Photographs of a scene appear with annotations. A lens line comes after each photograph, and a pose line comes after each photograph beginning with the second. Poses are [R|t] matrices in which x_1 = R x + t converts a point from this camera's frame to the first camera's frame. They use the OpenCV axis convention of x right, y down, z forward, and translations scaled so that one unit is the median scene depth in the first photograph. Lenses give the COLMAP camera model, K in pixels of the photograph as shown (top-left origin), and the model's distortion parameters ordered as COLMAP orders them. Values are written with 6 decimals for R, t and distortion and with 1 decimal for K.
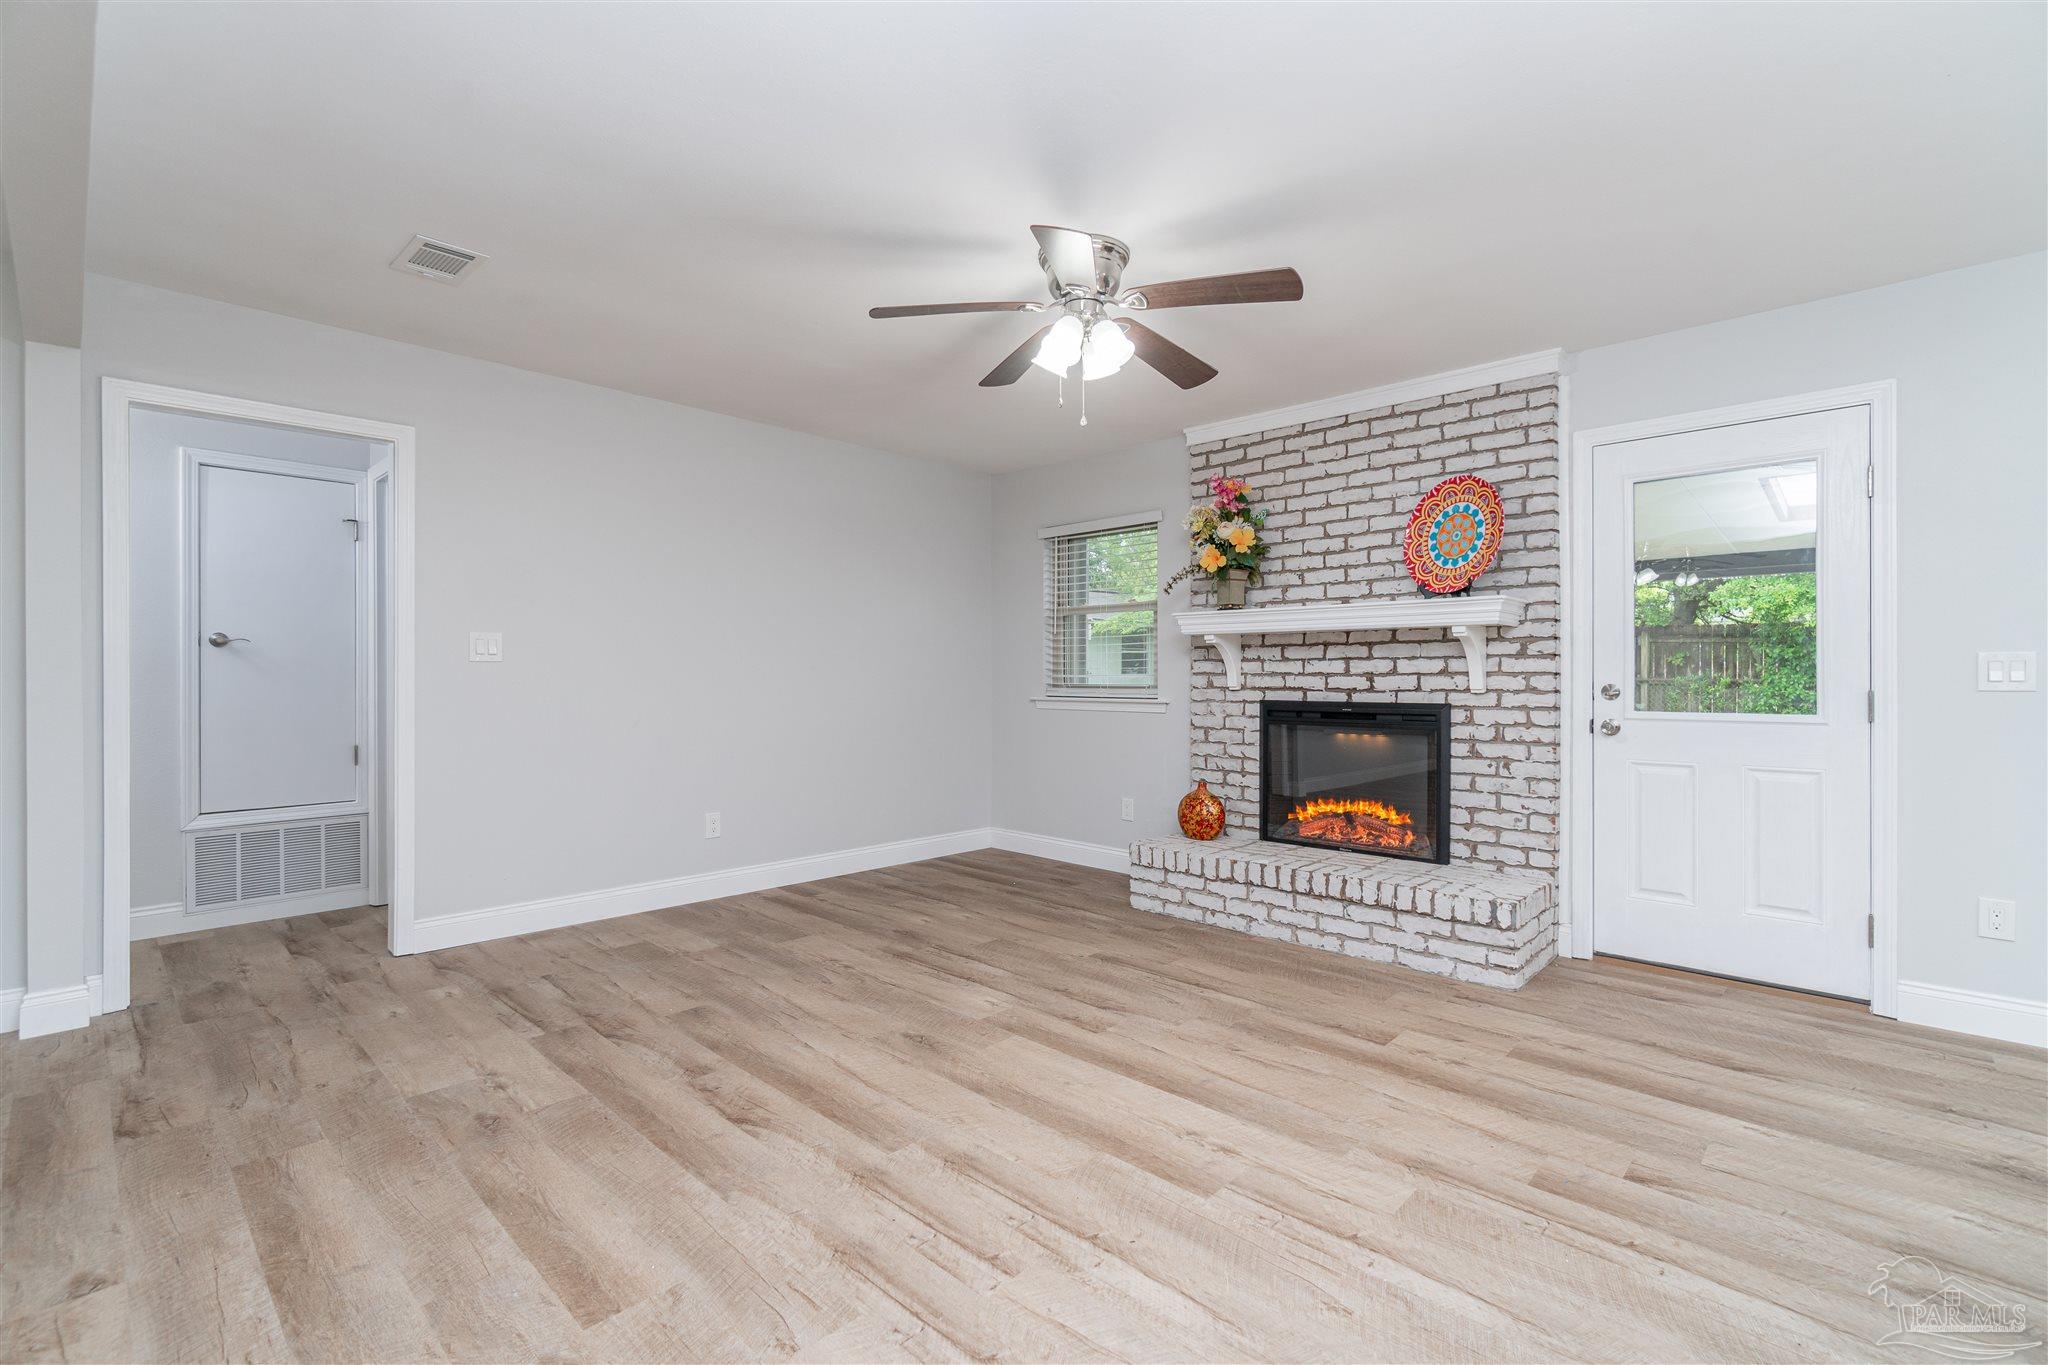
lens RADIAL K [[888.8, 0, 1017.6], [0, 888.8, 677.6], [0, 0, 1]] dist [-0.002881, 0.000990]
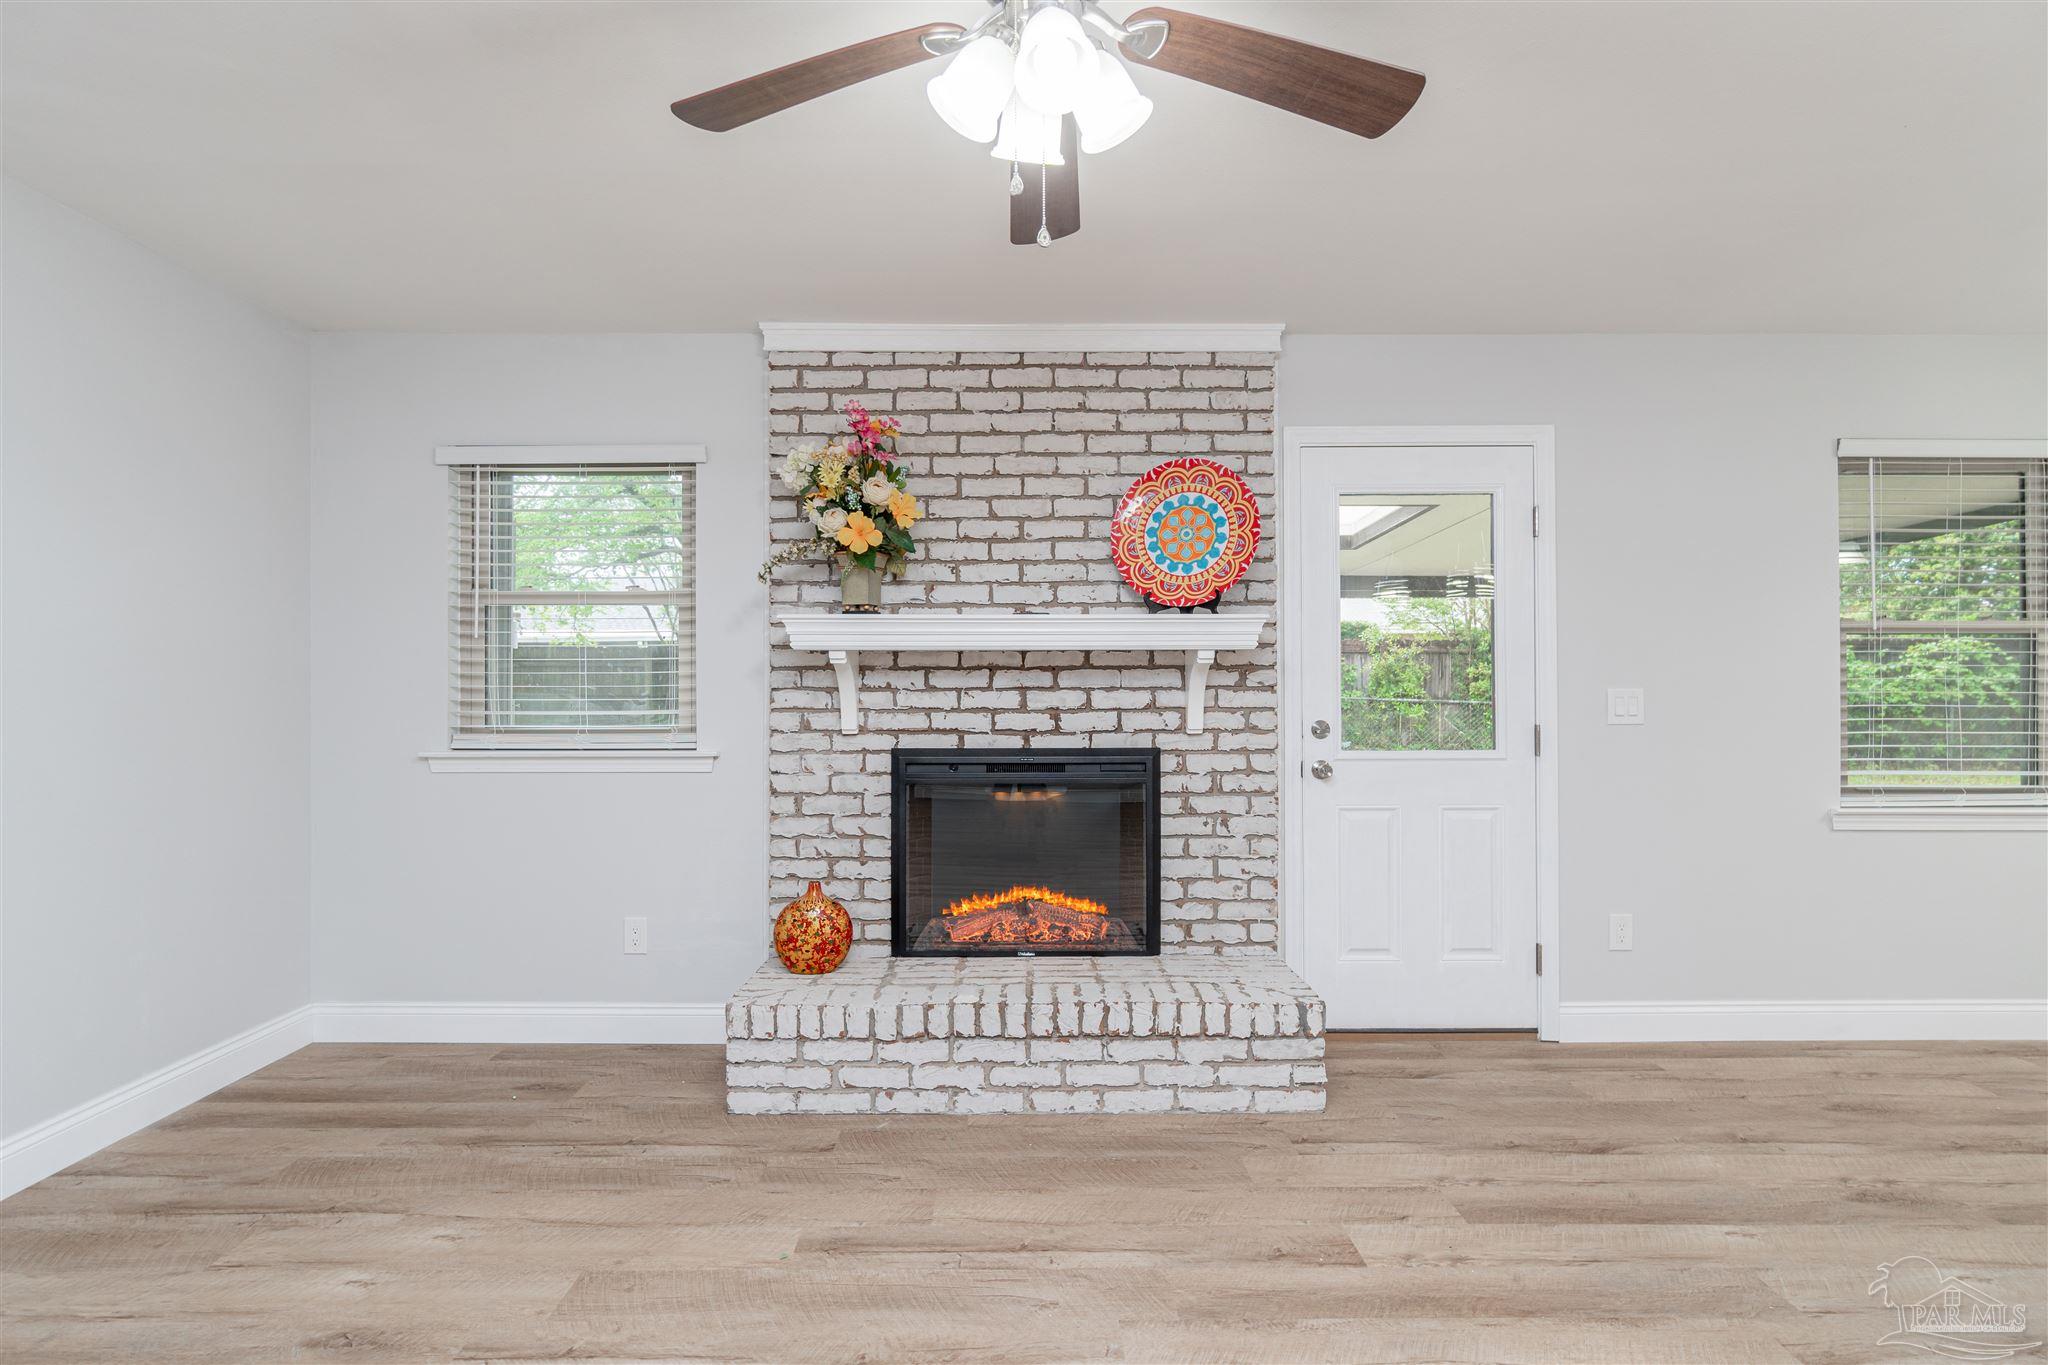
lens RADIAL K [[1047.4, 0, 1009.4], [0, 1047.4, 679.7], [0, 0, 1]] dist [-0.000687, 0.000094]
pose [[0.725043, 0.002213, 0.688700, -0.280161], [0.003725, 0.999968, -0.007135, -0.028148], [-0.688694, 0.007739, 0.725011, 0.484521]]
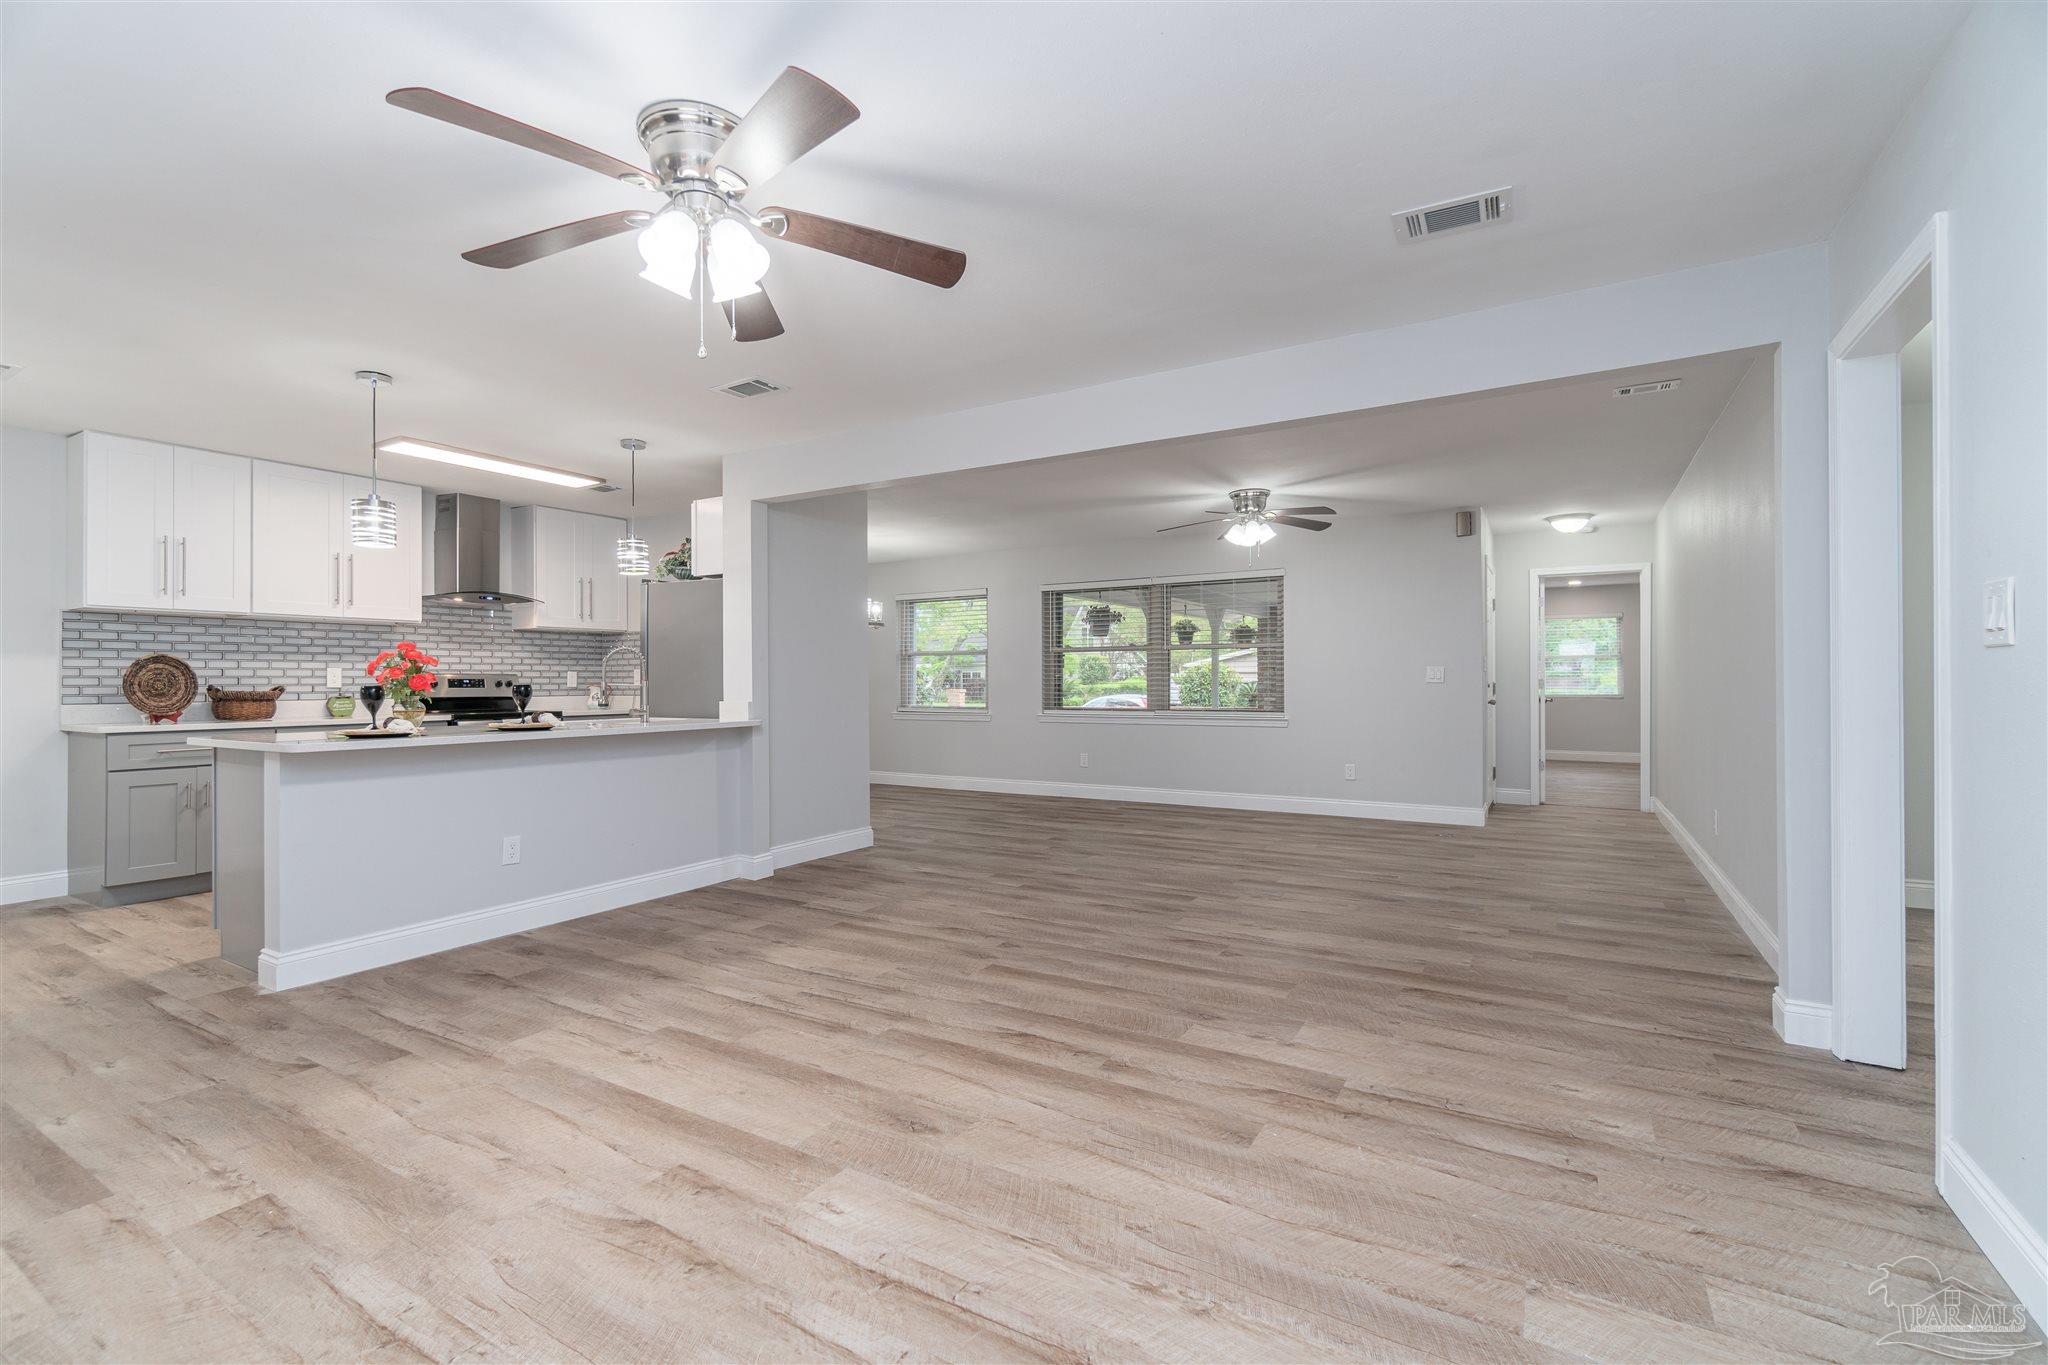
lens RADIAL K [[910.7, 0, 1018.7], [0, 910.7, 675.7], [0, 0, 1]] dist [-0.000561, -0.000183]
pose [[-0.975544, 0.000766, -0.219801, -0.015968], [0.001222, 0.999997, -0.001939, -0.004143], [0.219799, -0.002160, -0.975543, 1.501360]]
